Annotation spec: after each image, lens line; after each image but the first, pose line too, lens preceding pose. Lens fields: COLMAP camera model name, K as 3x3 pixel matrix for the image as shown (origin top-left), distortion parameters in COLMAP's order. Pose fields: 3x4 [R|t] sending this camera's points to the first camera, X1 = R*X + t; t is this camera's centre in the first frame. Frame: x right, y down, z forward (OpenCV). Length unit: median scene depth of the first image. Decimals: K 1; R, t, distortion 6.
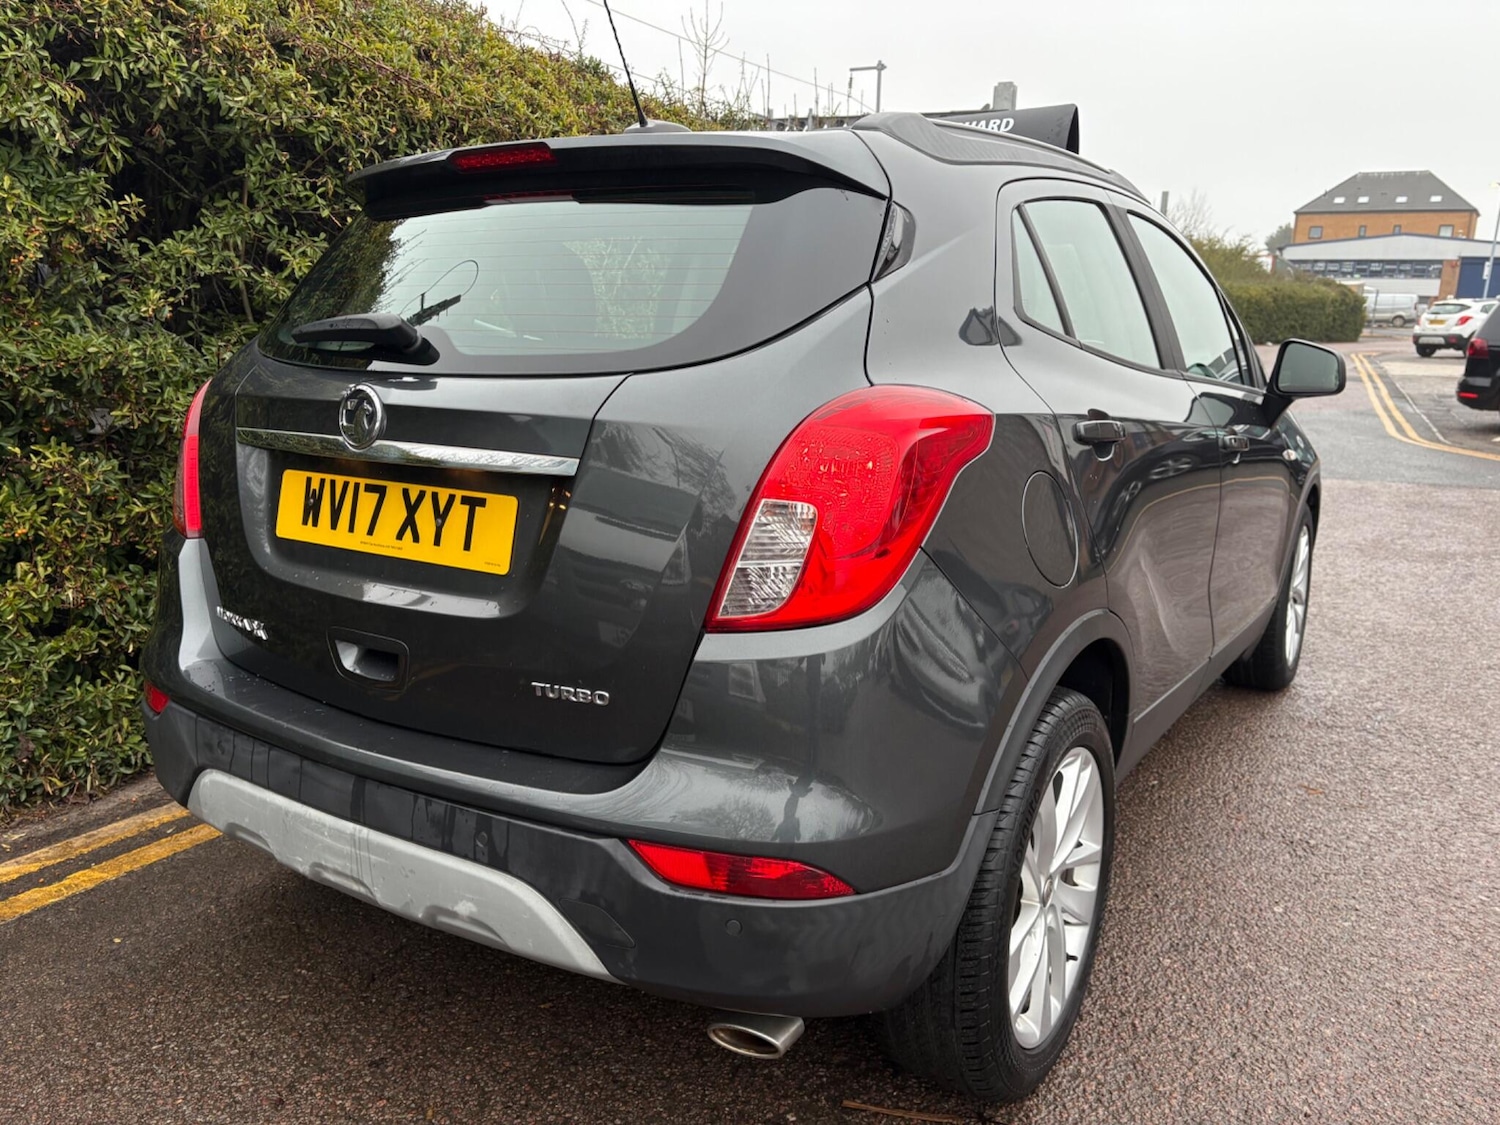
lens RADIAL K [[1138.8, 0, 752.4], [0, 1138.8, 568.6], [0, 0, 1]] dist [0.054172, -0.067513]
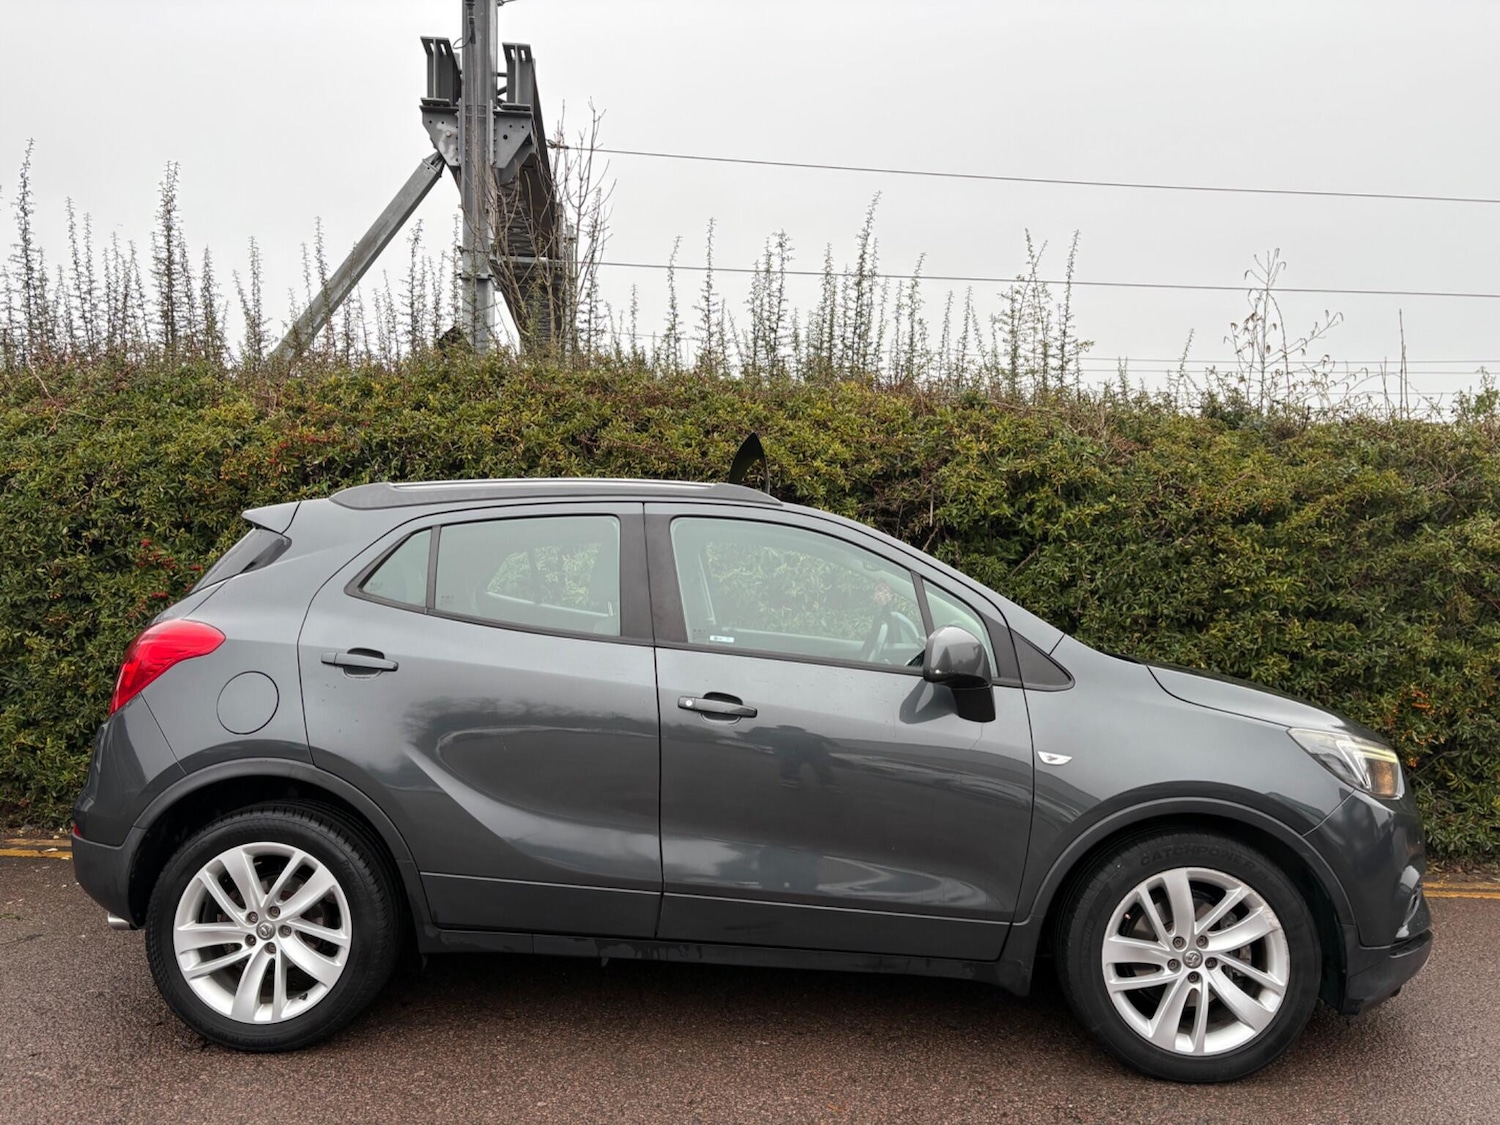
lens RADIAL K [[1137.7, 0, 747.2], [0, 1137.7, 564.4], [0, 0, 1]] dist [0.060782, -0.069608]
pose [[0.504817, -0.012312, -0.863138, 1.457867], [-0.198192, 0.971534, -0.129774, -0.110428], [0.840166, 0.236580, 0.488007, 0.459192]]
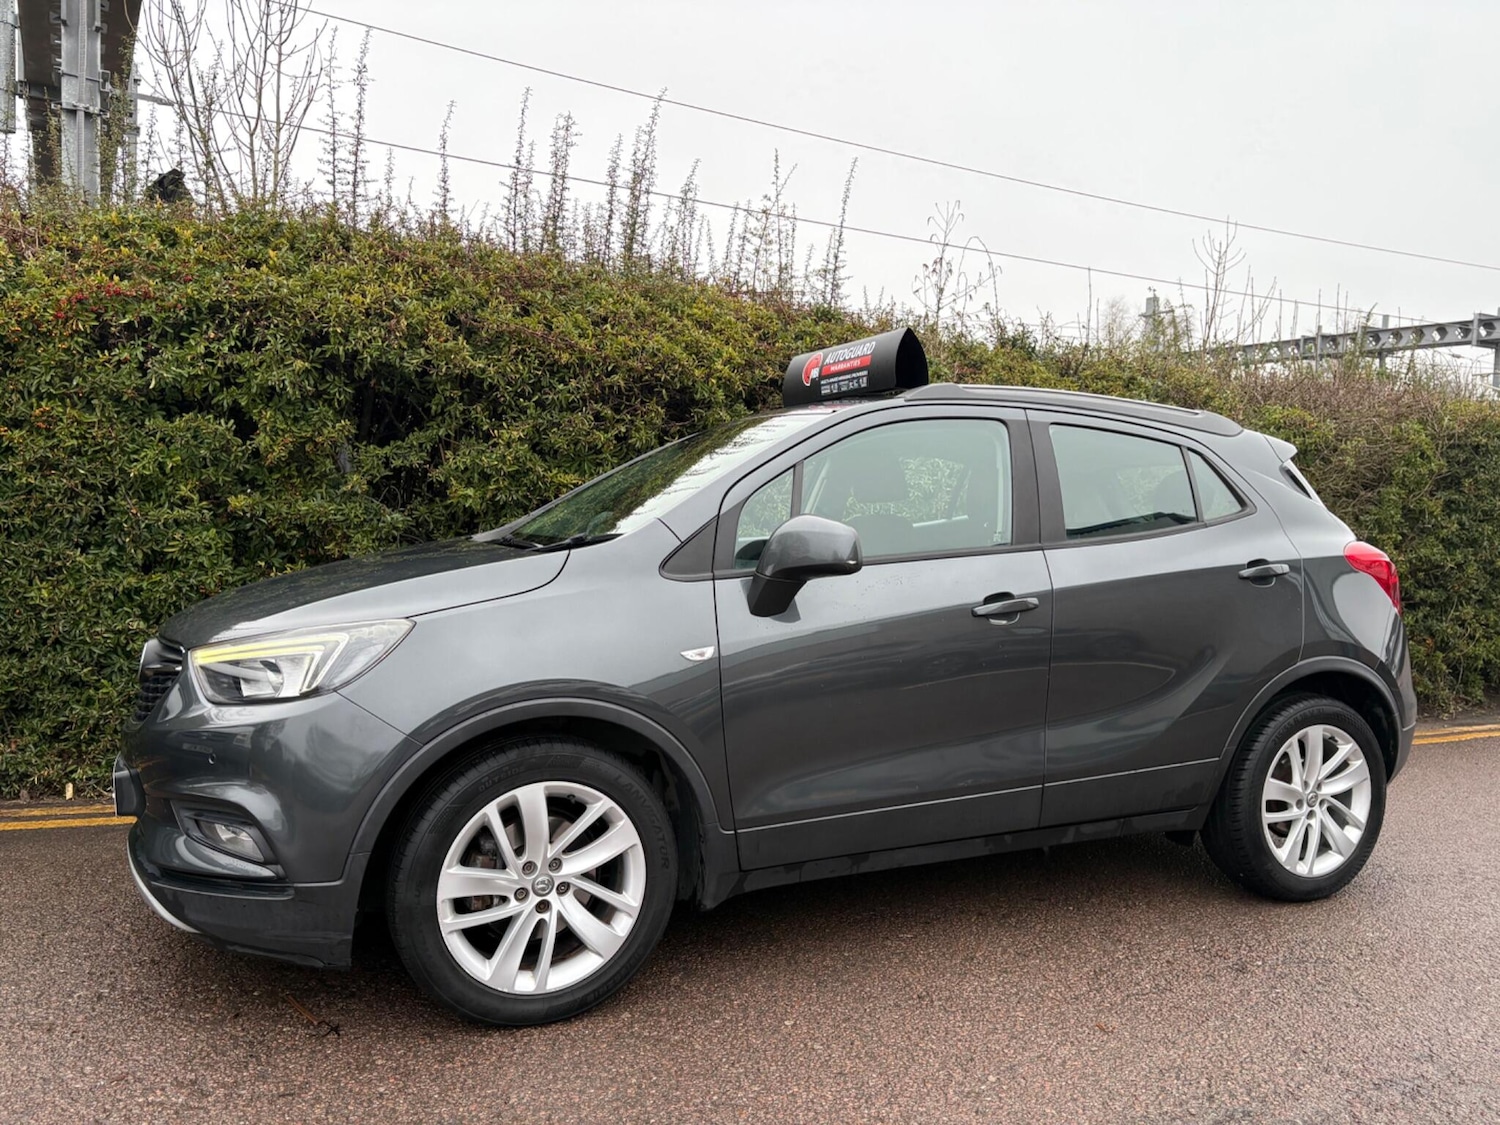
lens RADIAL K [[1142.4, 0, 750.0], [0, 1142.4, 562.5], [0, 0, 1]] dist [0.055554, -0.065746]
pose [[0.812725, 0.042186, -0.581118, 0.973825], [-0.150300, 0.978799, -0.139148, 0.026586], [0.562928, 0.200431, 0.801835, 0.024079]]
